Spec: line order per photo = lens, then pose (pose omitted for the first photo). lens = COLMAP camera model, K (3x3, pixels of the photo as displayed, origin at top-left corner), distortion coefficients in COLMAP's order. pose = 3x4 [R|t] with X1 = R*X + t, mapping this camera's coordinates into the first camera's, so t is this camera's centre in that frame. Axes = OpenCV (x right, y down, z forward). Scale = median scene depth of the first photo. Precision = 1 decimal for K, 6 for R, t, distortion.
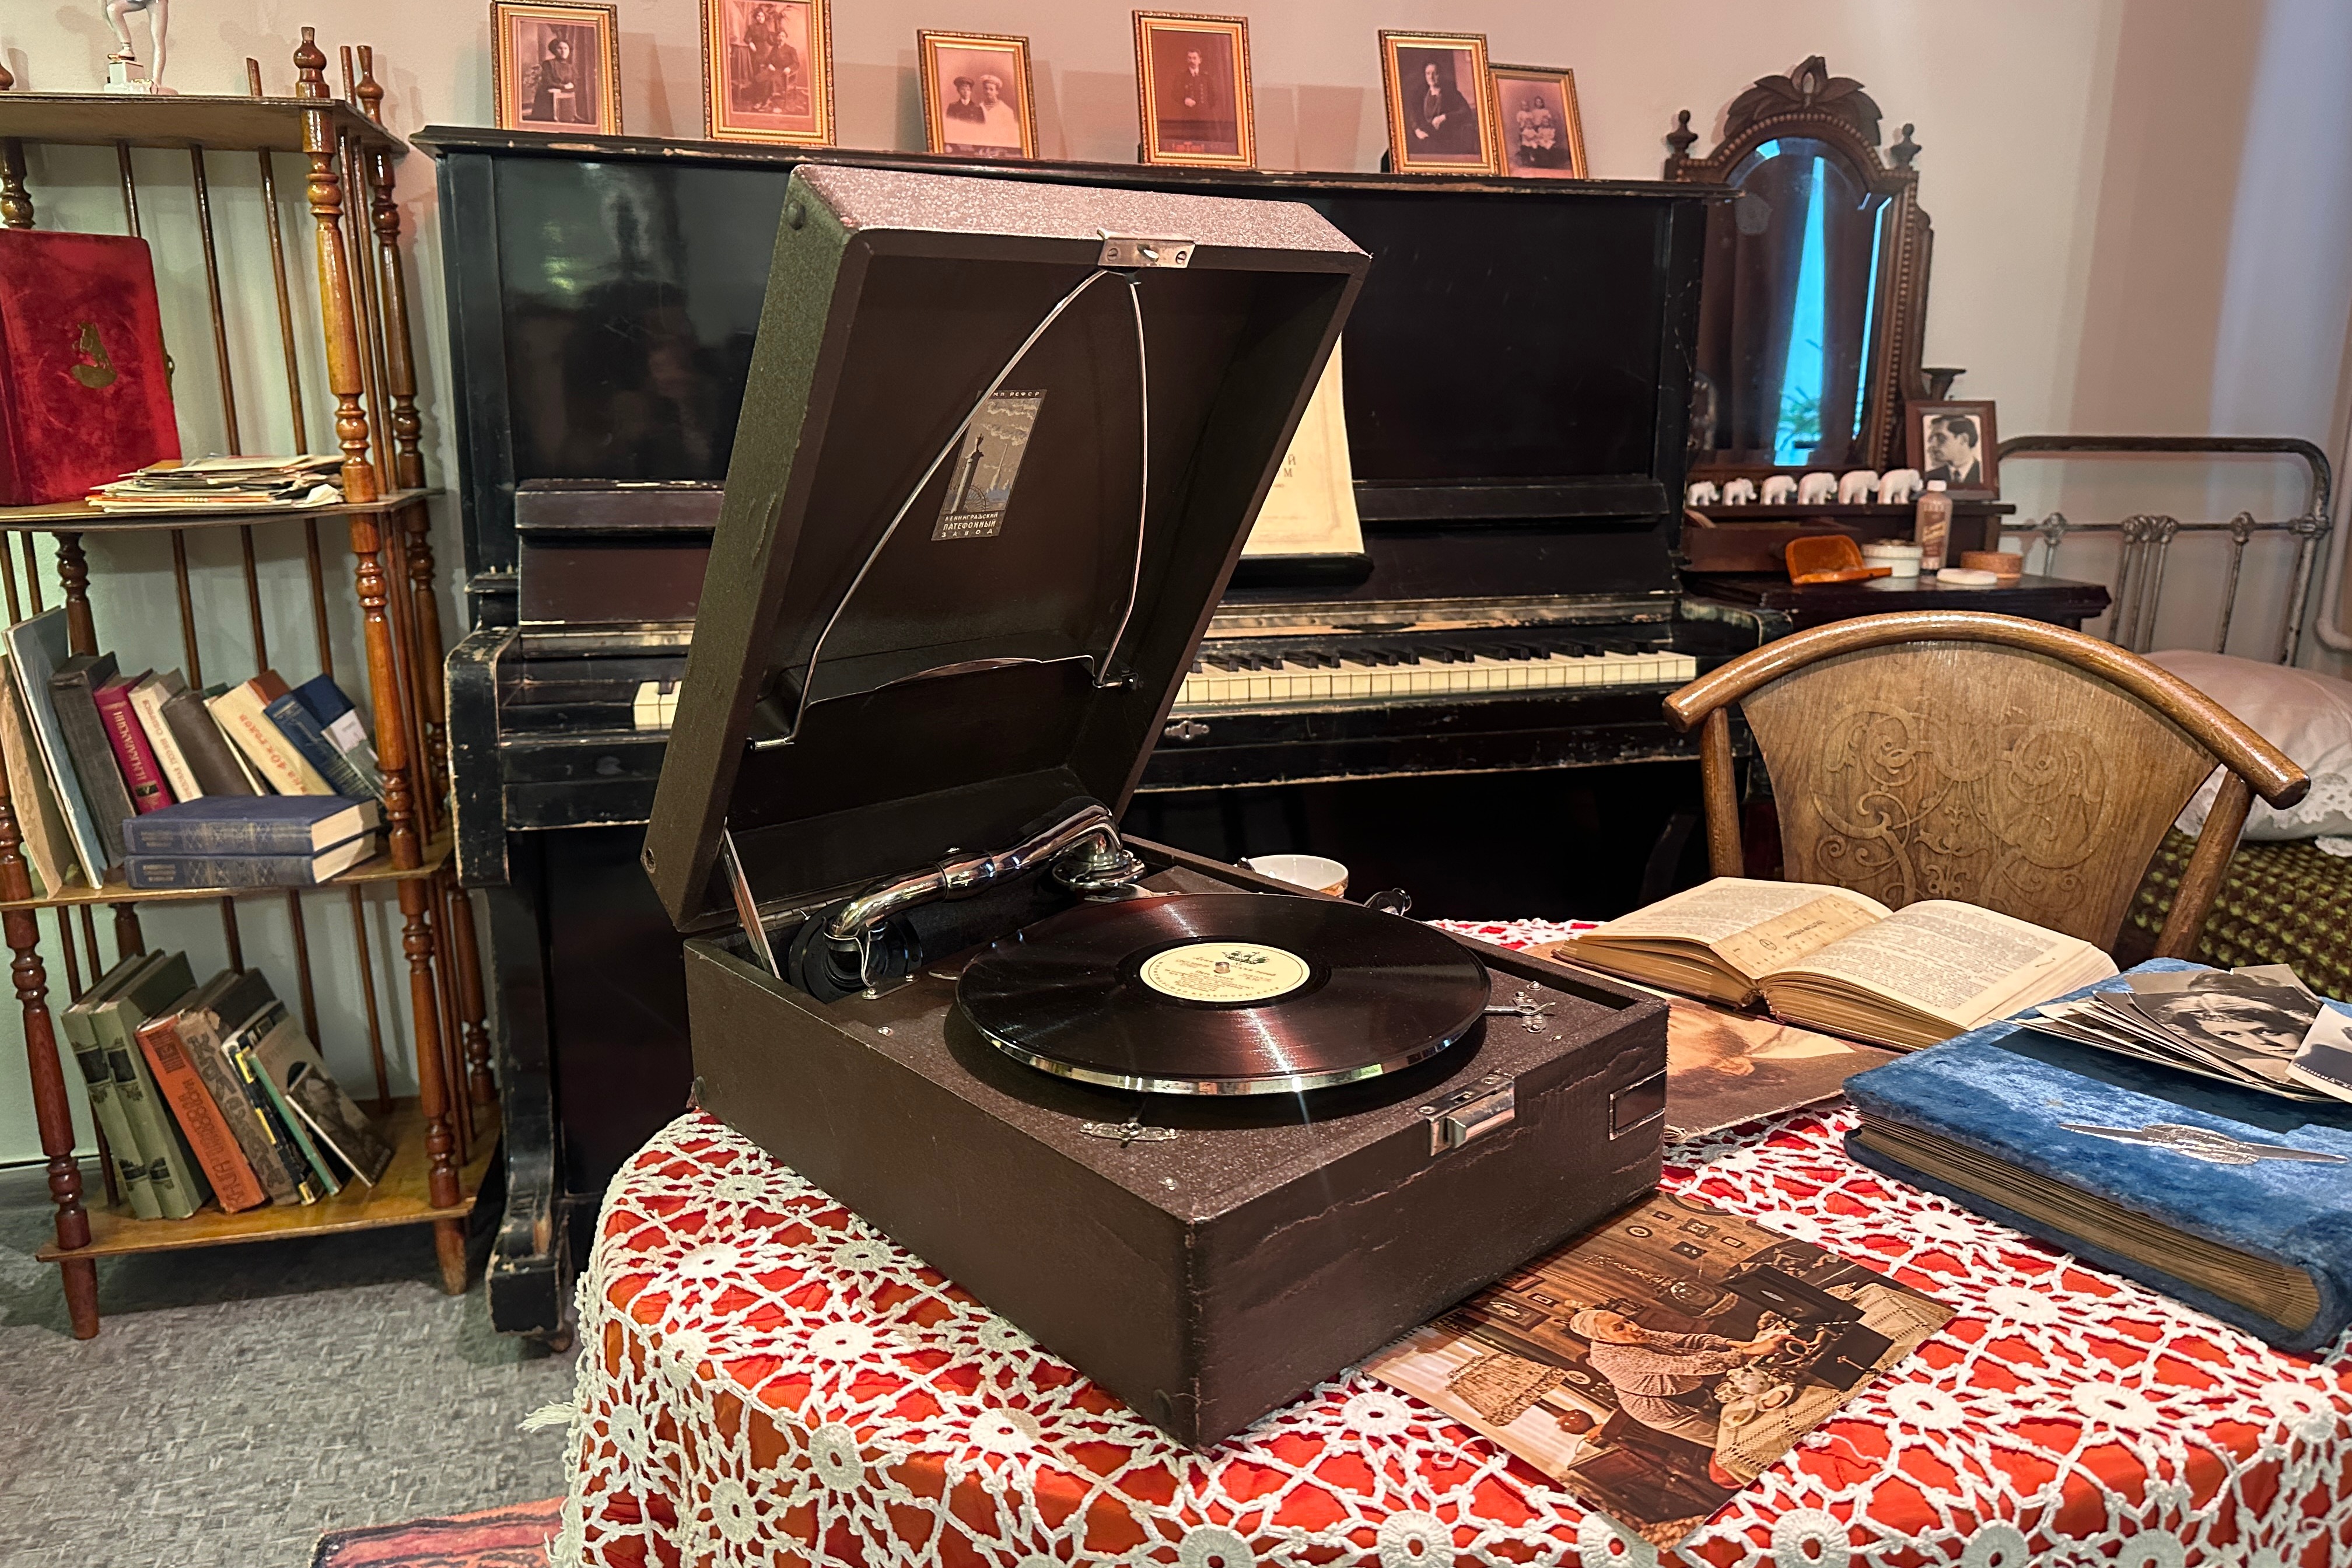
lens RADIAL K [[1656.5, 0, 1176.9], [0, 1656.5, 794.1], [0, 0, 1]] dist [0.002944, -0.002139]
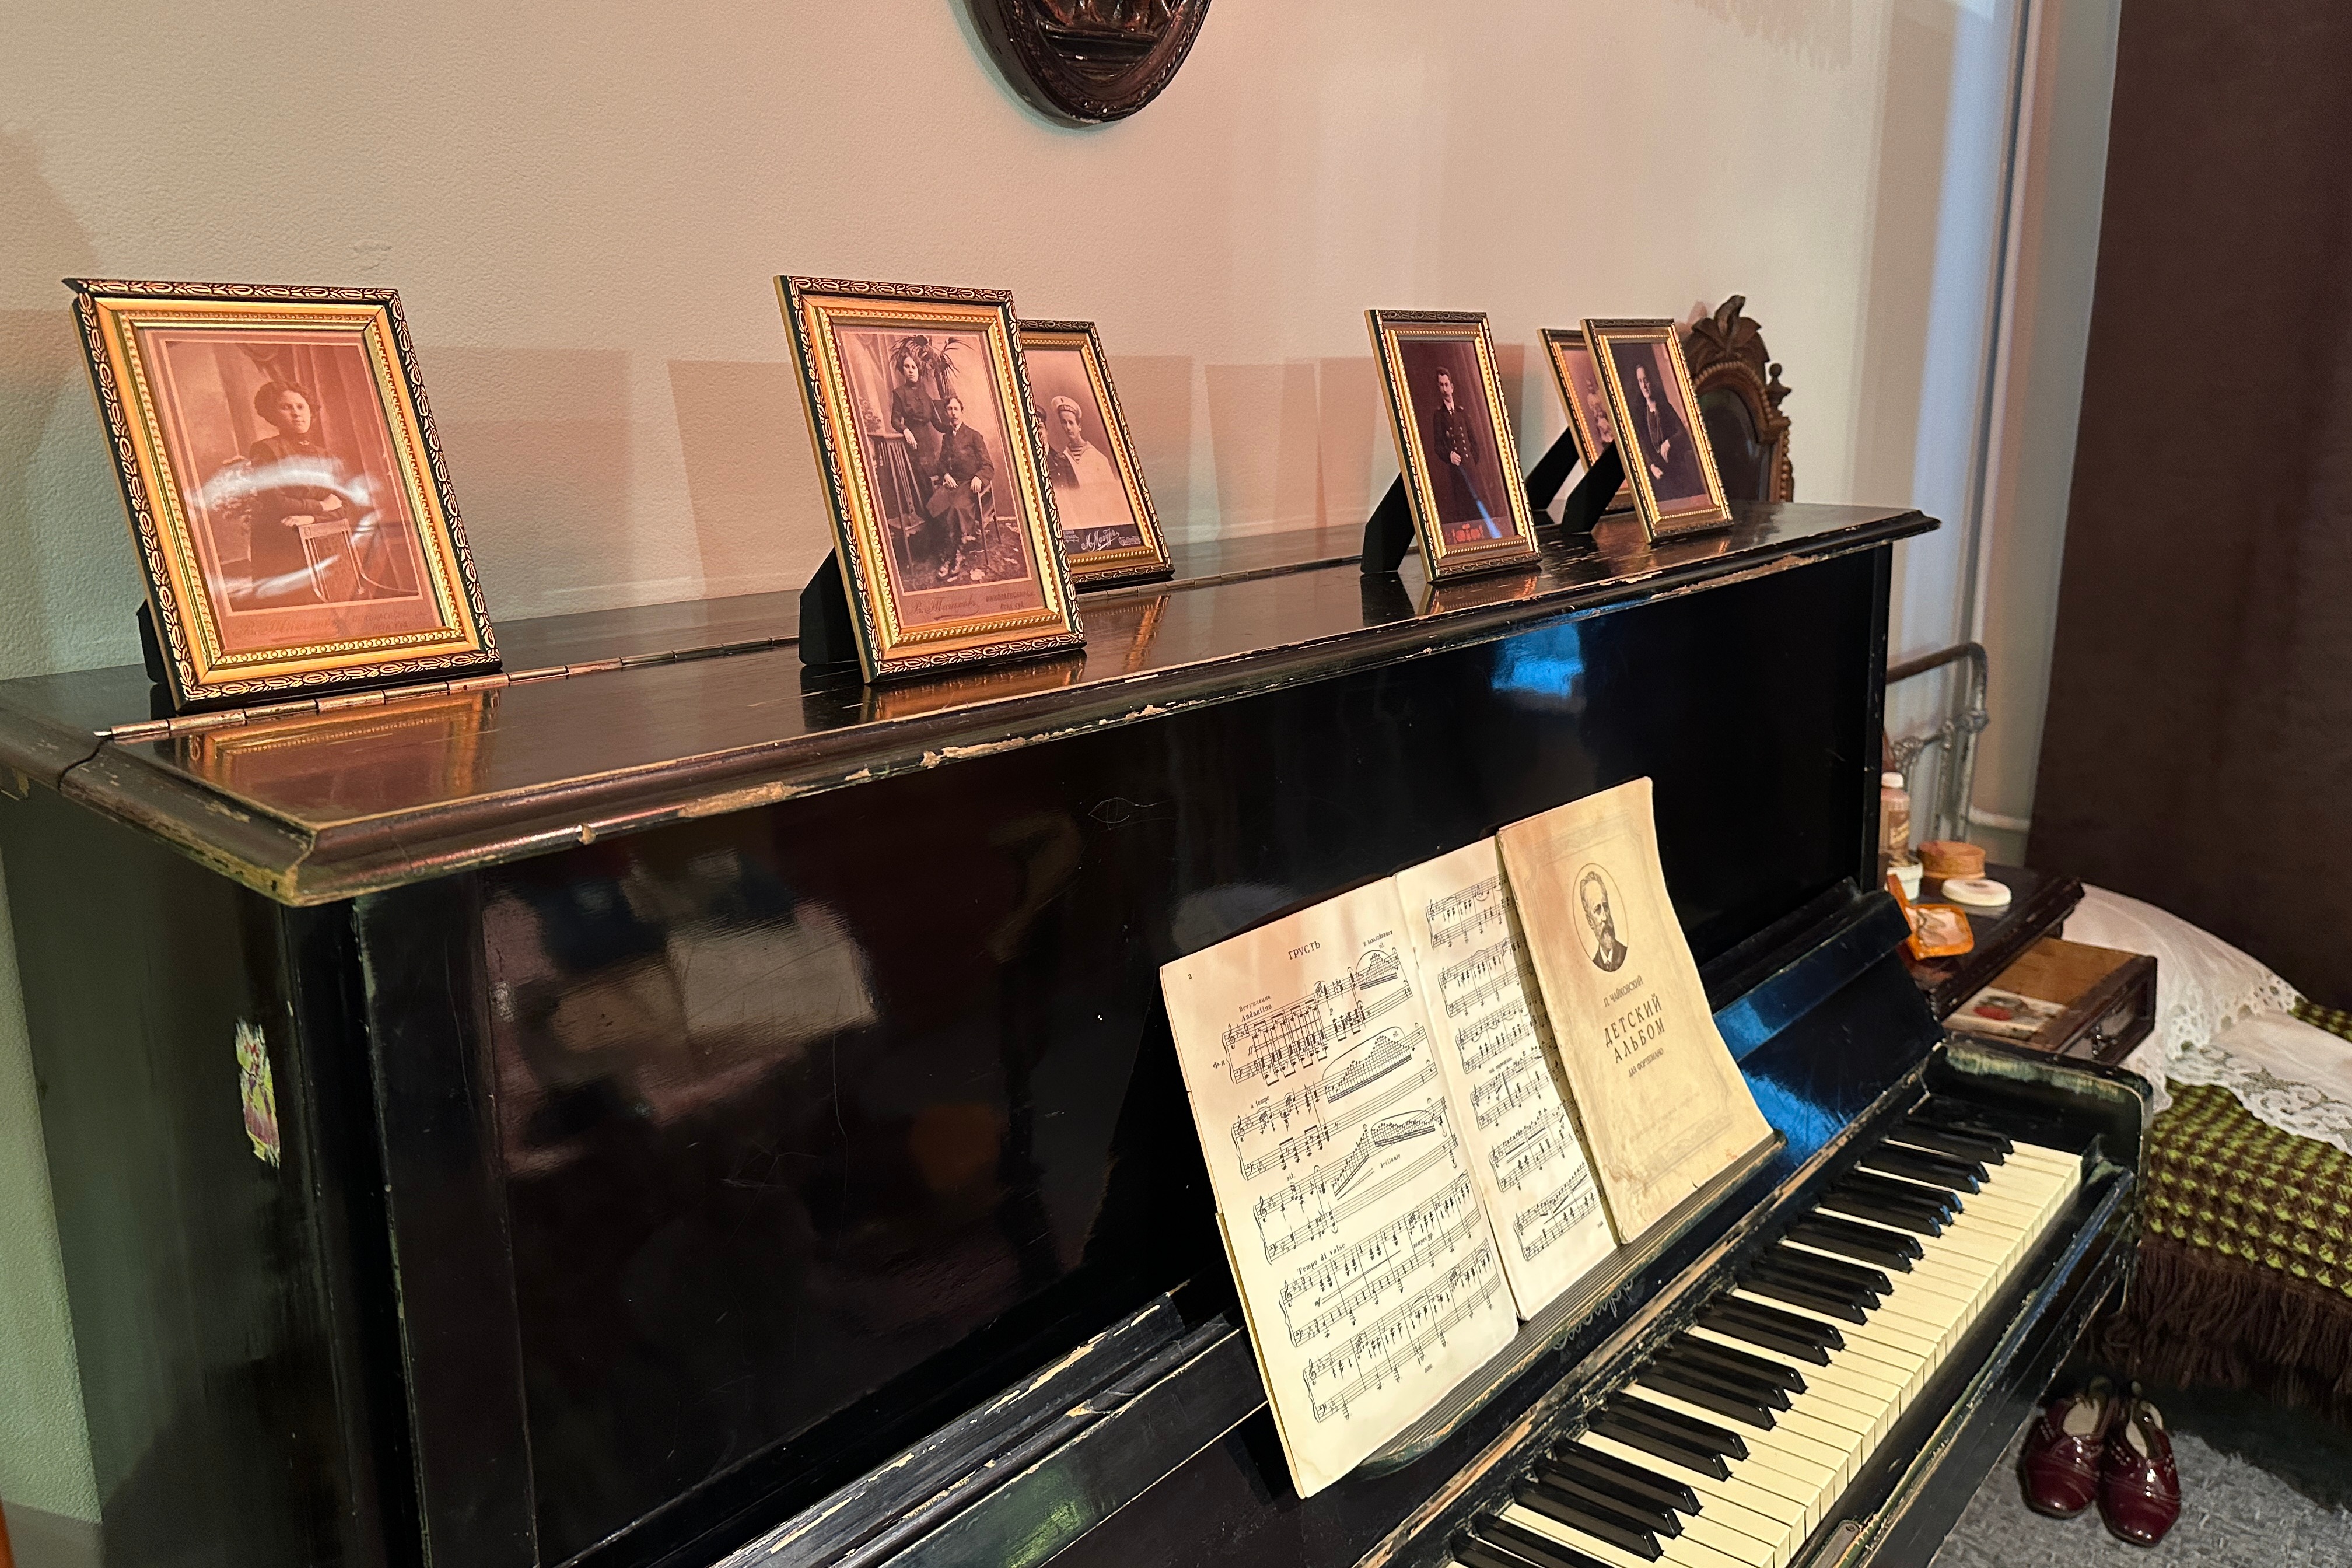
lens RADIAL K [[1659.2, 0, 1176.0], [0, 1659.2, 784.0], [0, 0, 1]] dist [0.031330, 0.000144]
pose [[0.846528, -0.143742, 0.512570, -0.411541], [0.152742, 0.987955, 0.024796, -0.340624], [-0.509960, 0.057300, 0.858287, 0.558622]]
